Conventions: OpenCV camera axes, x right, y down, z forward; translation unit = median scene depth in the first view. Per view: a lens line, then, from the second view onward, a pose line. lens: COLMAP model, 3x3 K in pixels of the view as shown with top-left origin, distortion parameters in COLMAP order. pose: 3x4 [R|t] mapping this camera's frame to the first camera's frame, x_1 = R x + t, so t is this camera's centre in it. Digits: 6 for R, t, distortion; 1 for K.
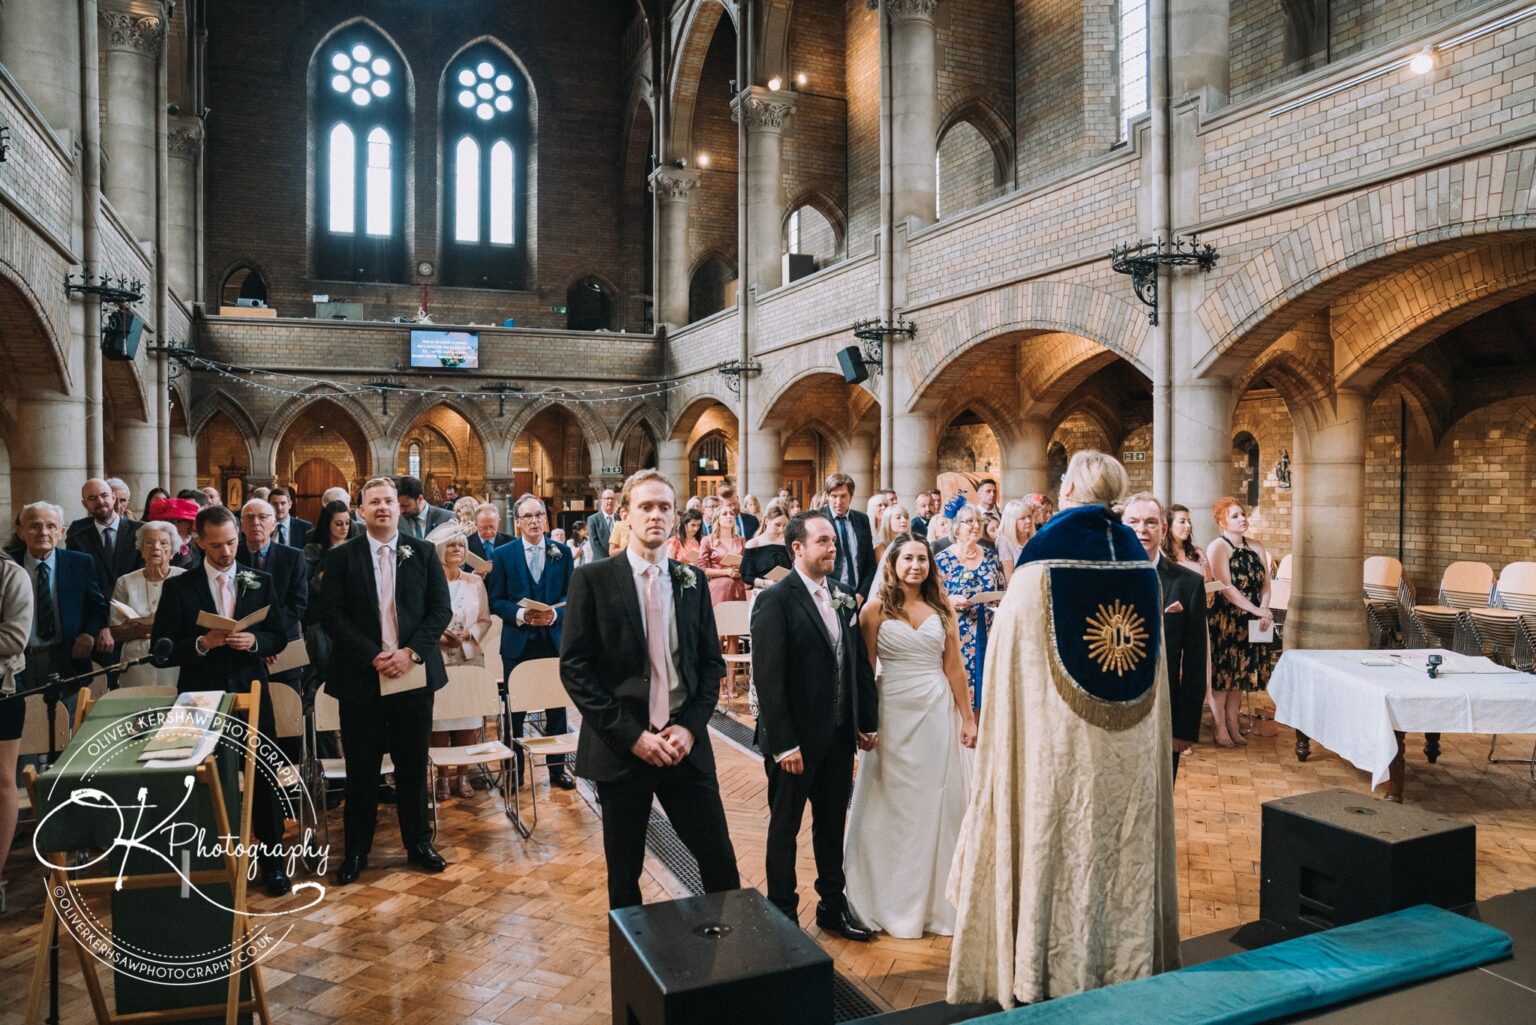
lens RADIAL K [[1068.4, 0, 768.0], [0, 1068.4, 512.5], [0, 0, 1]] dist [-0.138233, 0.107562]
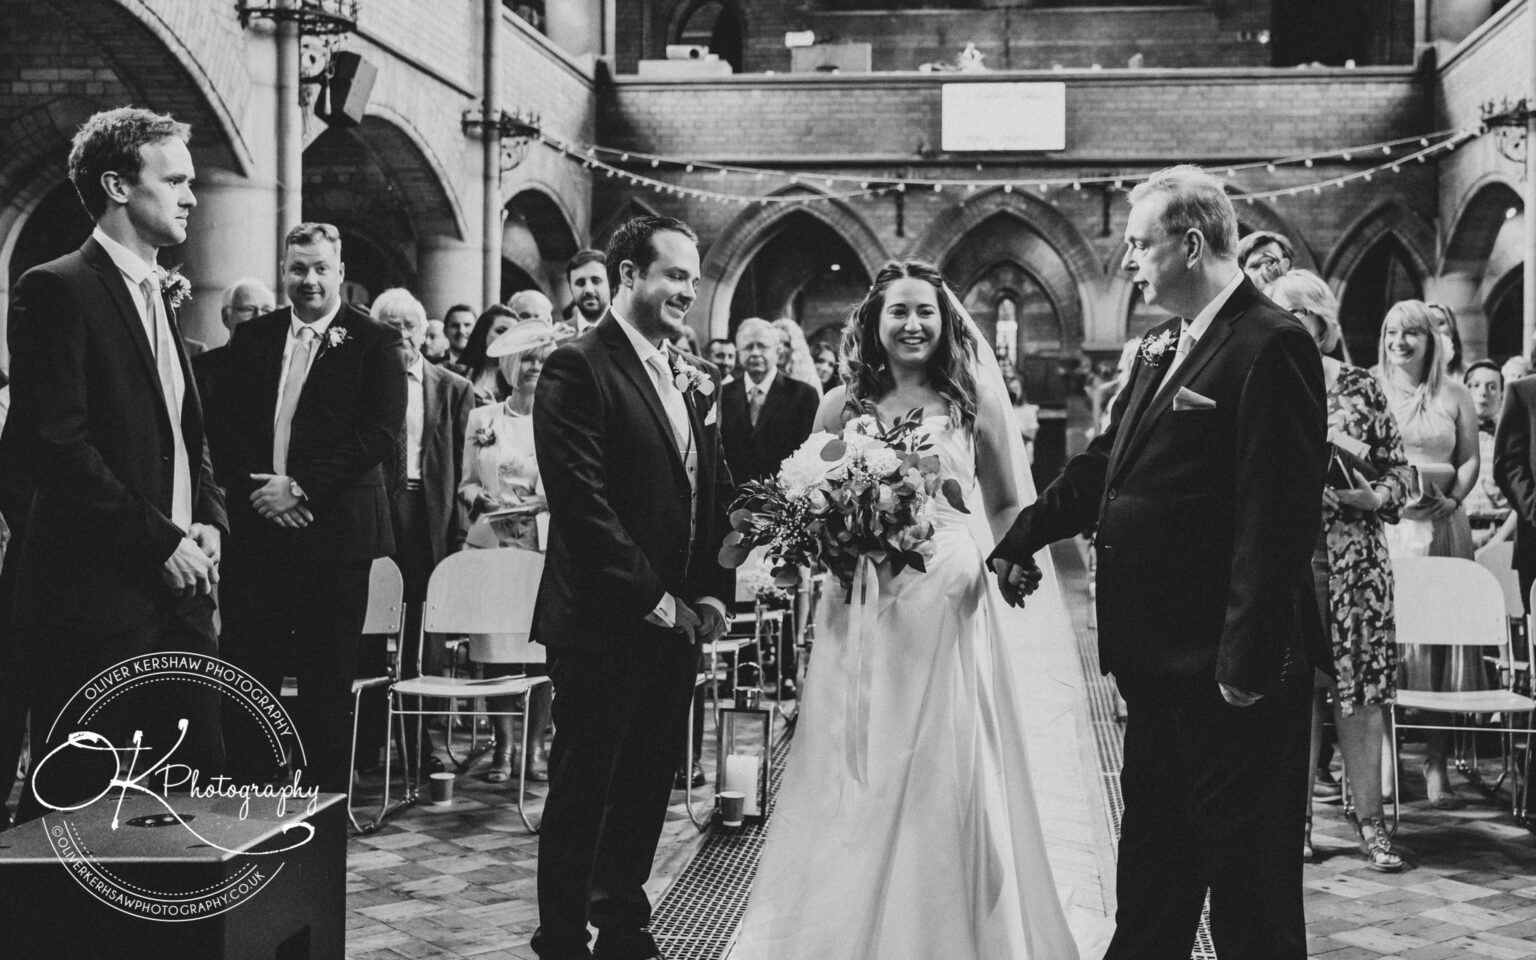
lens RADIAL K [[2027.3, 0, 817.1], [0, 2027.3, 416.7], [0, 0, 1]] dist [0.031784, 0.349567]
pose [[0.874944, 0.010624, -0.484108, 0.140509], [-0.022596, 0.999566, -0.018904, 0.028690], [0.483697, 0.027479, 0.874804, 0.020189]]
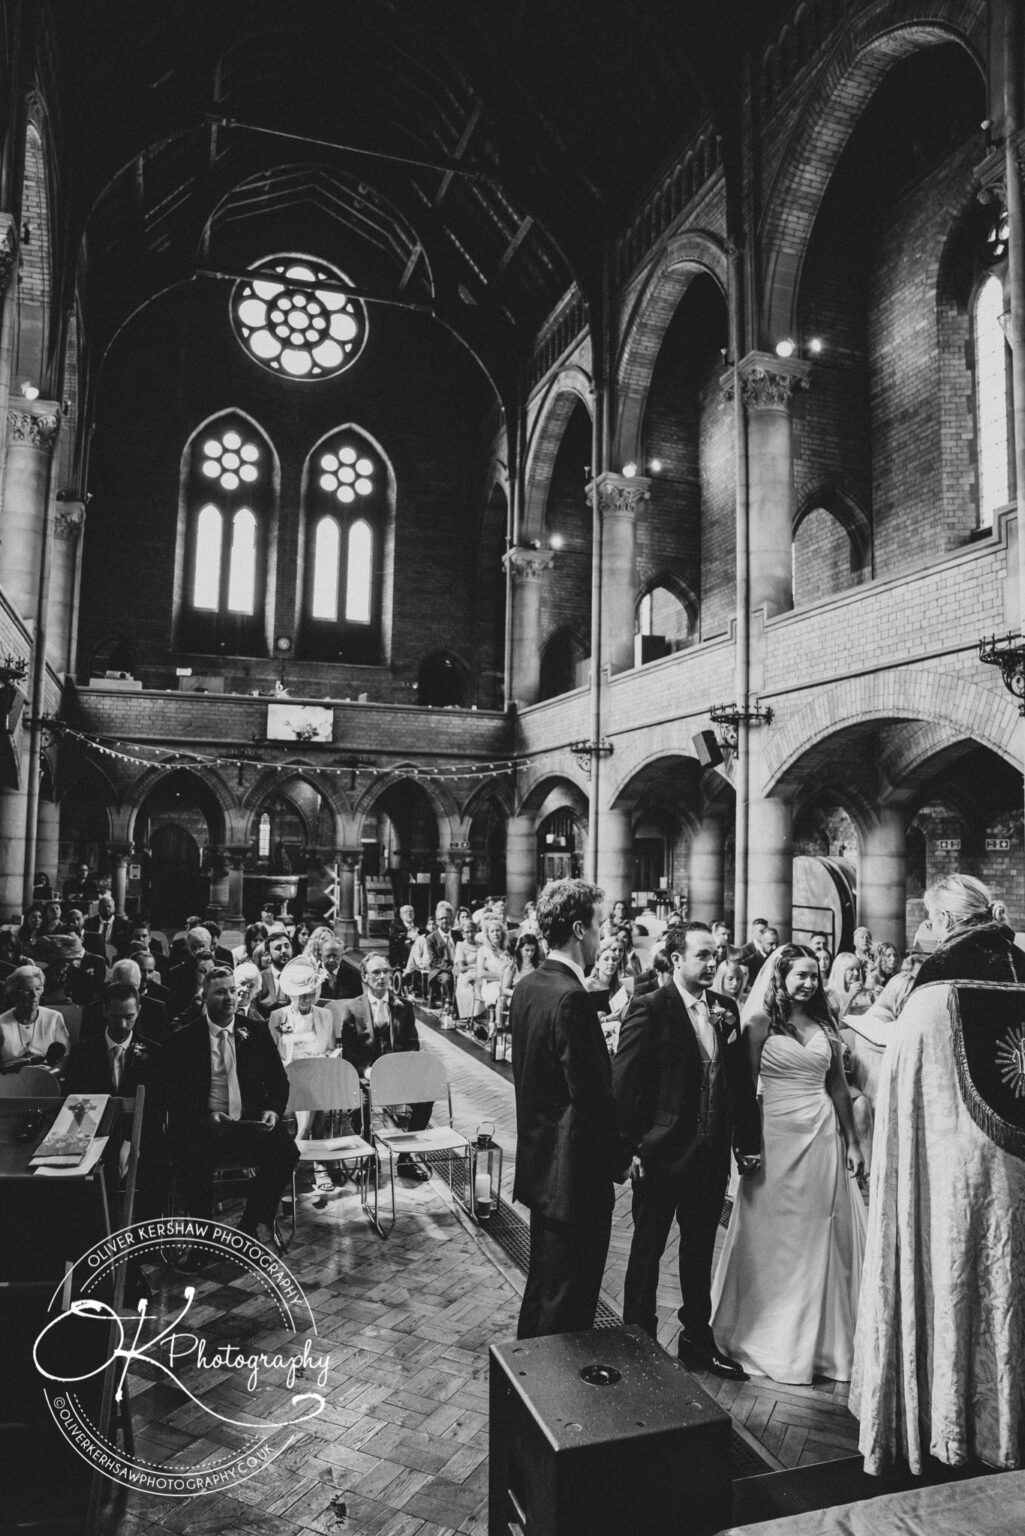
lens RADIAL K [[1068.4, 0, 512.5], [0, 1068.4, 768.0], [0, 0, 1]] dist [-0.138233, 0.107562]
pose [[0.995849, 0.014973, -0.089778, -0.009631], [-0.024454, 0.994123, -0.105459, -0.008531], [0.087671, 0.107217, 0.990363, 0.000541]]
